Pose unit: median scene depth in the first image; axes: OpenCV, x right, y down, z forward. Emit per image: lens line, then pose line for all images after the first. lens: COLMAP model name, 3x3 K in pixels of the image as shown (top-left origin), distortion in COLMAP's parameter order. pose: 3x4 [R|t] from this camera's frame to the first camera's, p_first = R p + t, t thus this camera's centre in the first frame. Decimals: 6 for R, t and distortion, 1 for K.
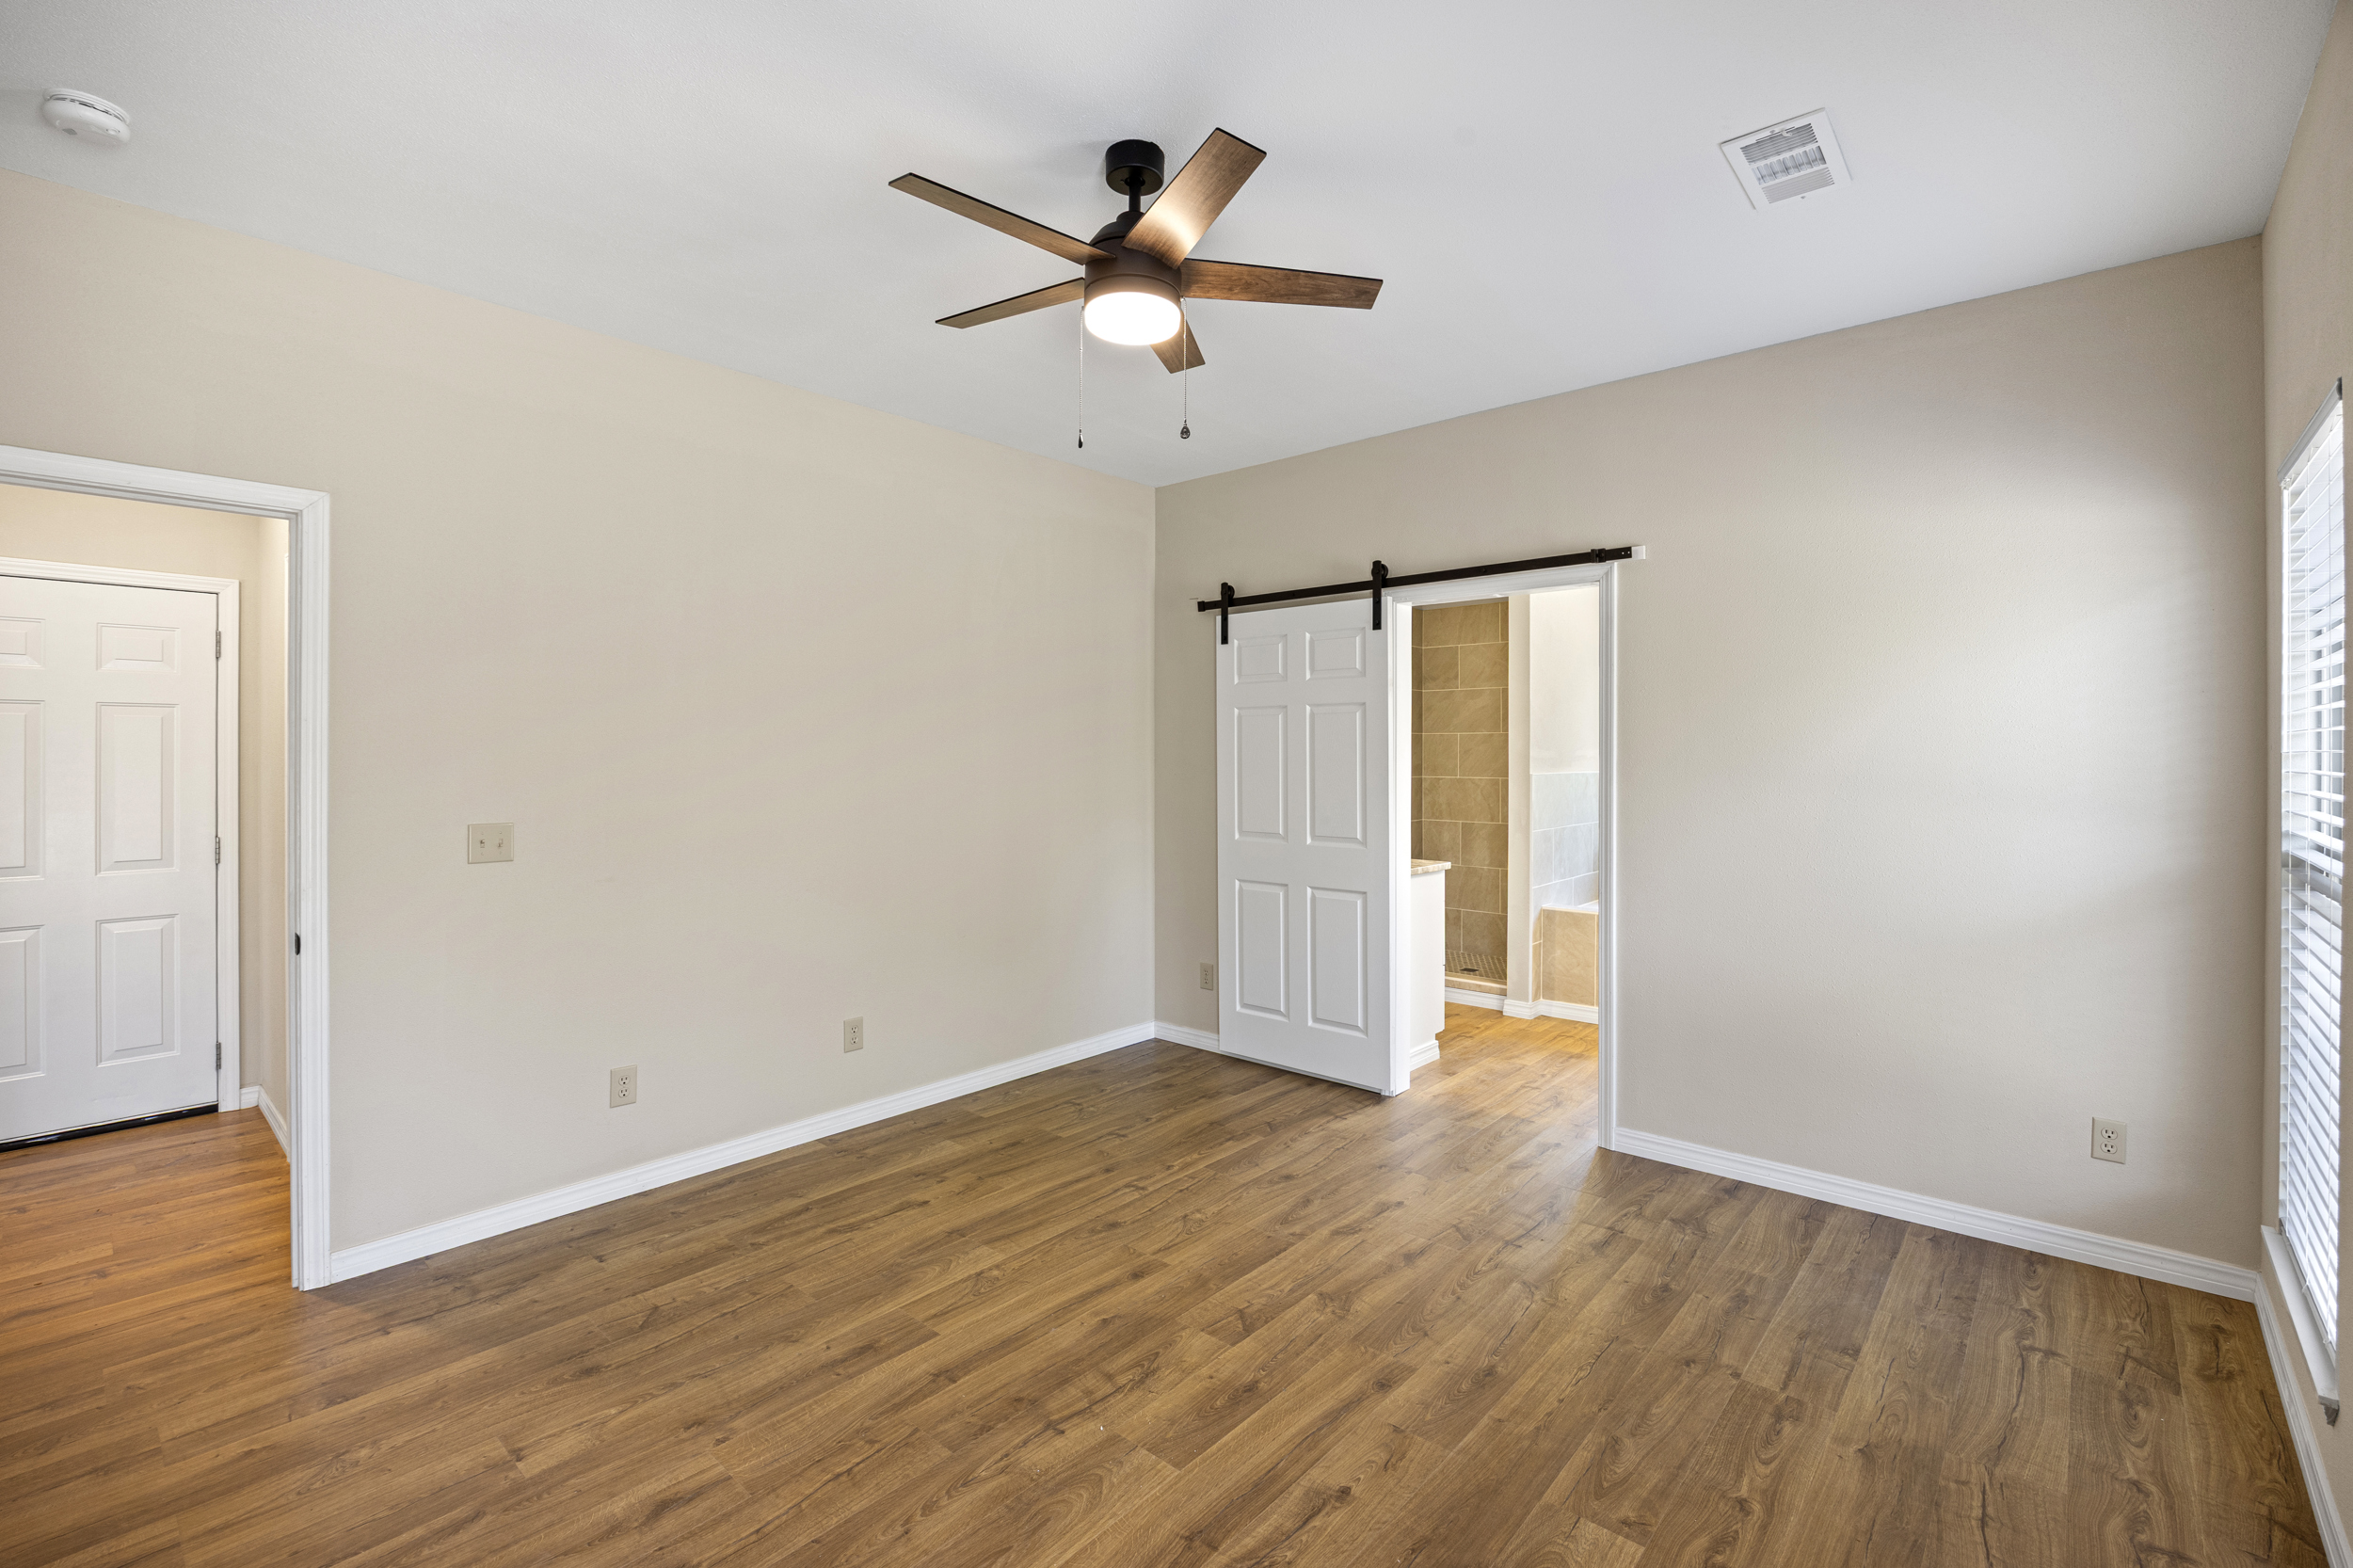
lens RADIAL K [[1032.9, 0, 1200.8], [0, 1032.9, 749.9], [0, 0, 1]] dist [-0.018510, 0.003977]
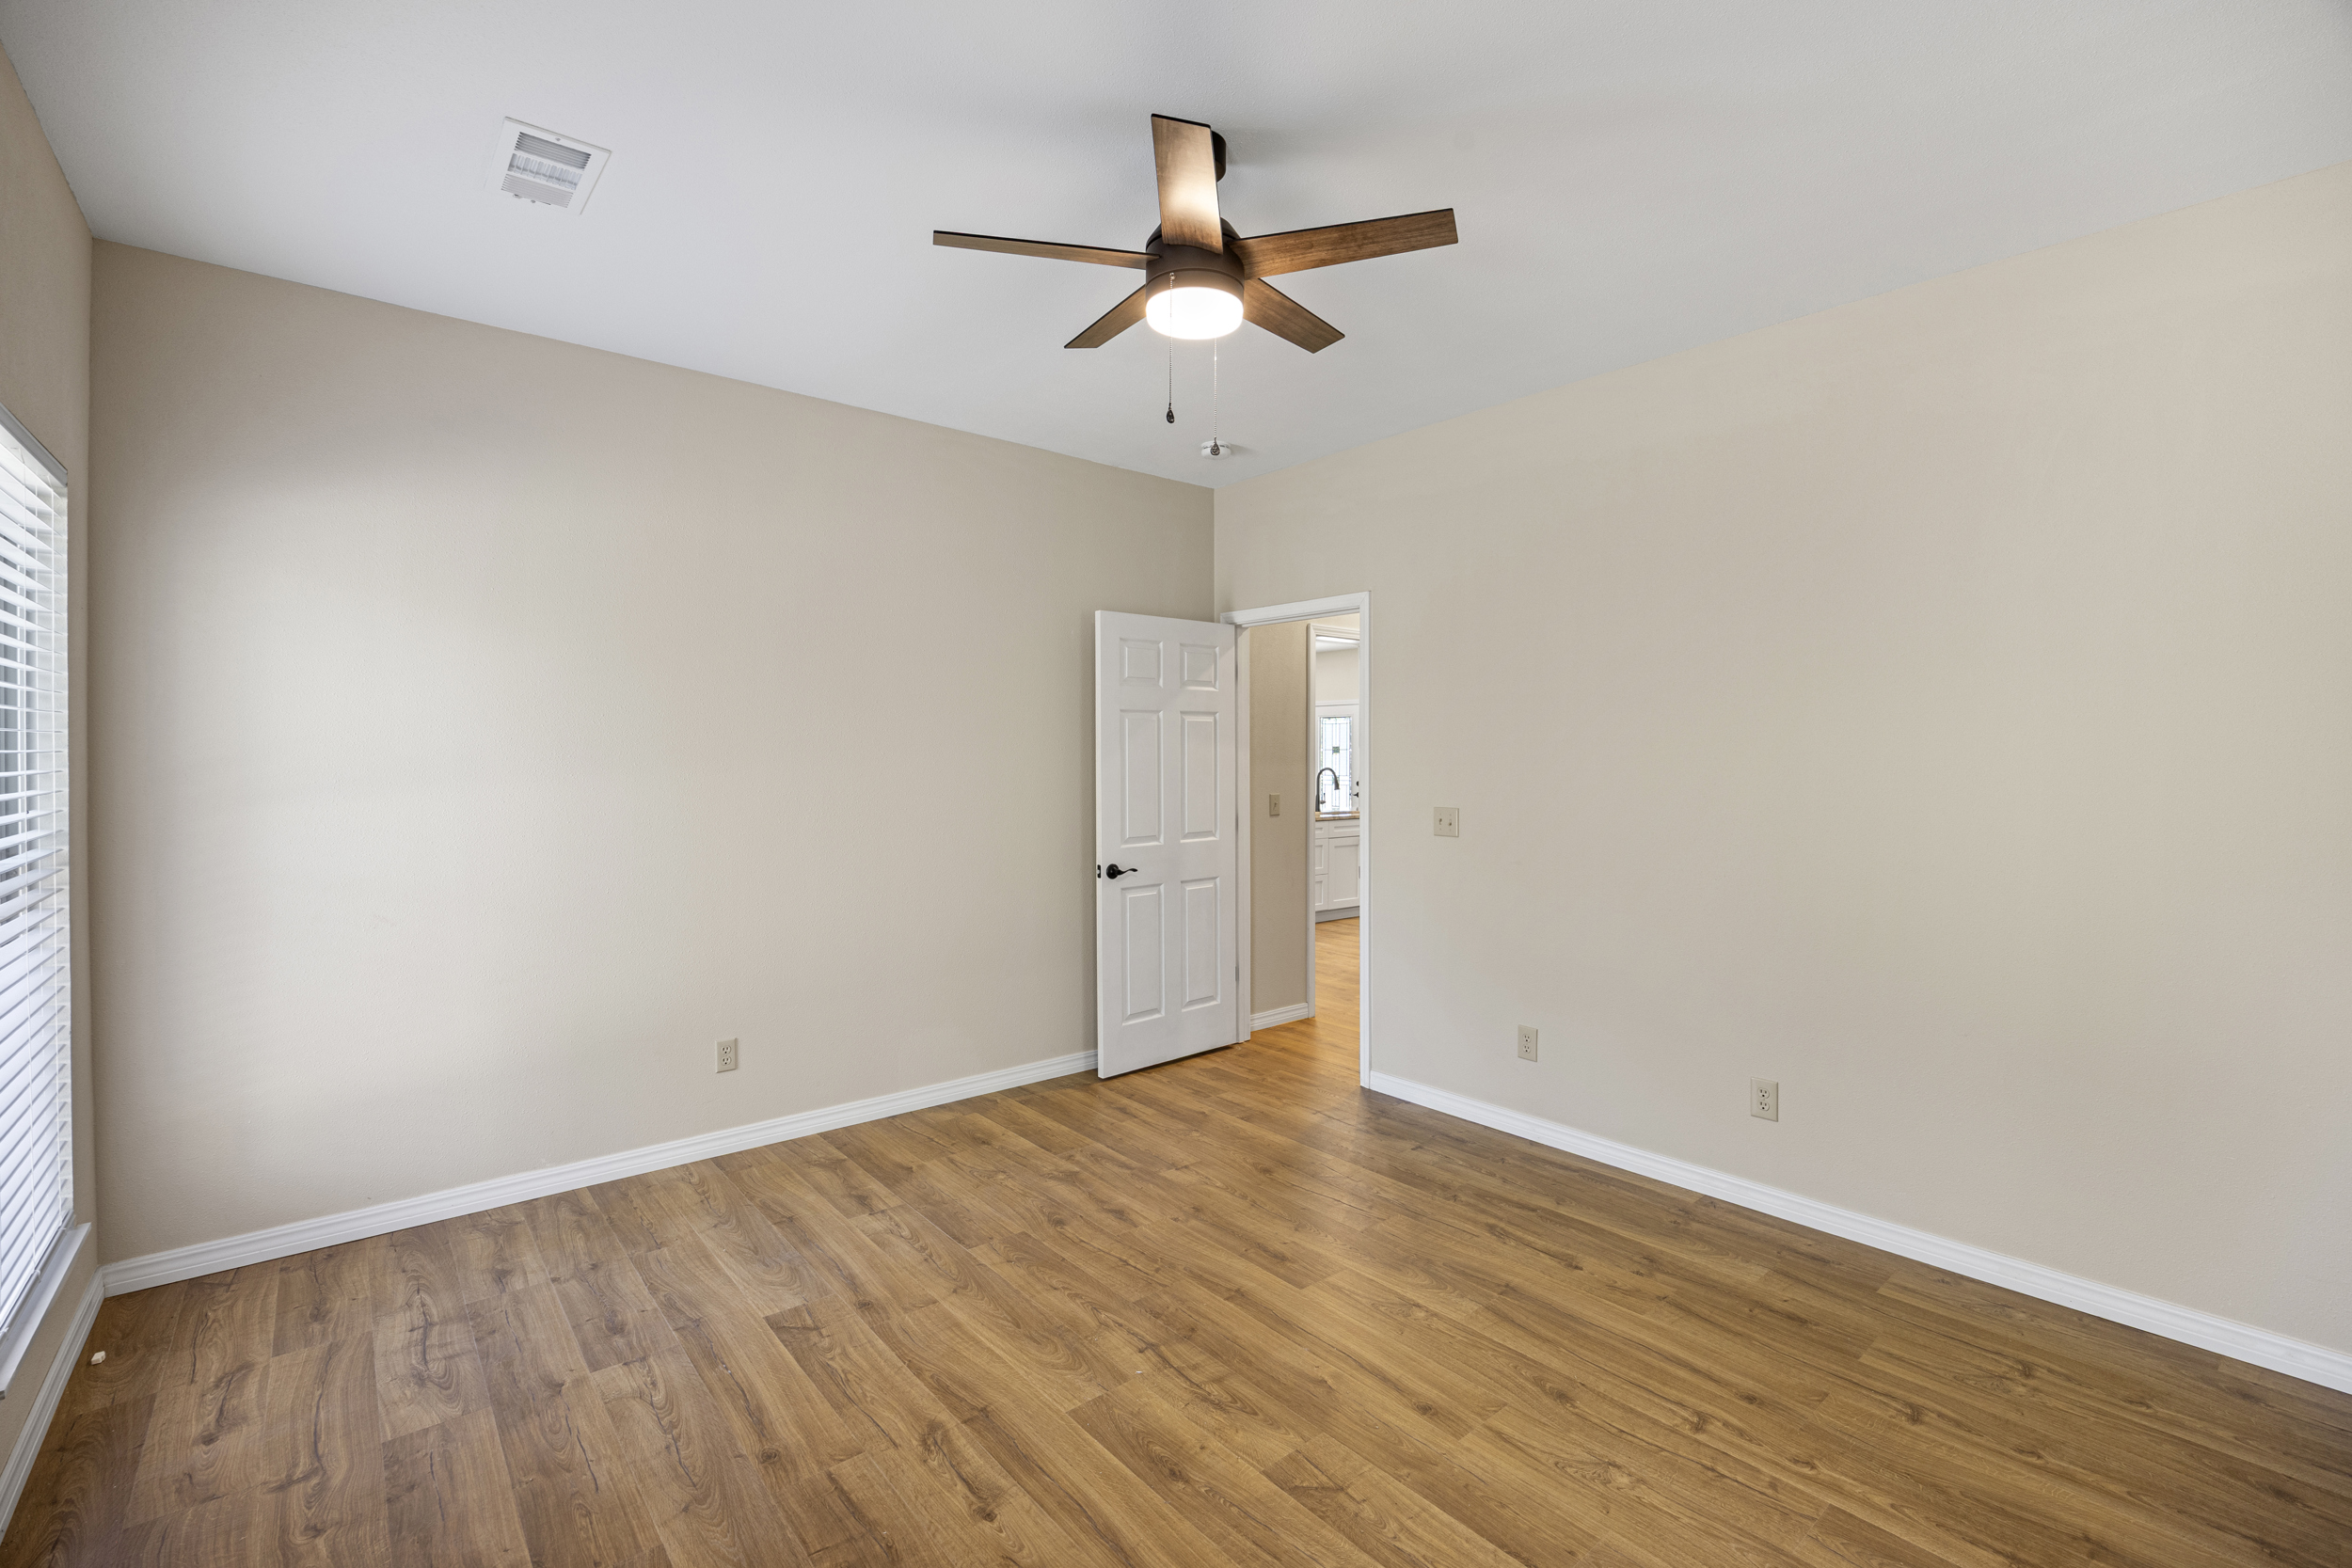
lens RADIAL K [[1032.4, 0, 1186.5], [0, 1032.4, 741.1], [0, 0, 1]] dist [-0.018510, 0.003977]
pose [[-0.159984, -0.013626, -0.987026, 0.736685], [0.004441, 0.999885, -0.014523, 0.004371], [0.987110, -0.006707, -0.159905, 0.921449]]
